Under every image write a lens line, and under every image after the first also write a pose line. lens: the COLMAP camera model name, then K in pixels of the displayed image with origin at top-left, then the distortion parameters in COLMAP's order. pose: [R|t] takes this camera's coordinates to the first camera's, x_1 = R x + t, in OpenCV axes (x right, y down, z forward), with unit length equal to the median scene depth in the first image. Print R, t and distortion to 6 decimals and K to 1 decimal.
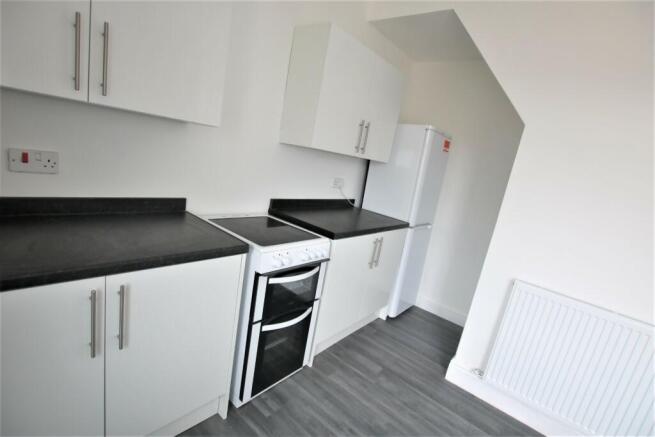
lens RADIAL K [[308.5, 0, 327.5], [0, 308.5, 218.5], [0, 0, 1]] dist [-0.020086, 0.000545]
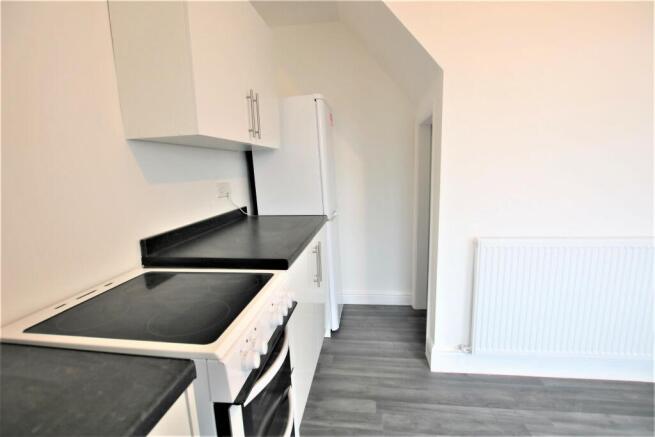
lens RADIAL K [[308.5, 0, 327.5], [0, 308.5, 218.5], [0, 0, 1]] dist [-0.020086, 0.000545]
pose [[0.830619, -0.286197, 0.477665, -0.151781], [0.285205, 0.955409, 0.076495, -0.045892], [-0.478258, 0.072695, 0.875206, 0.331494]]
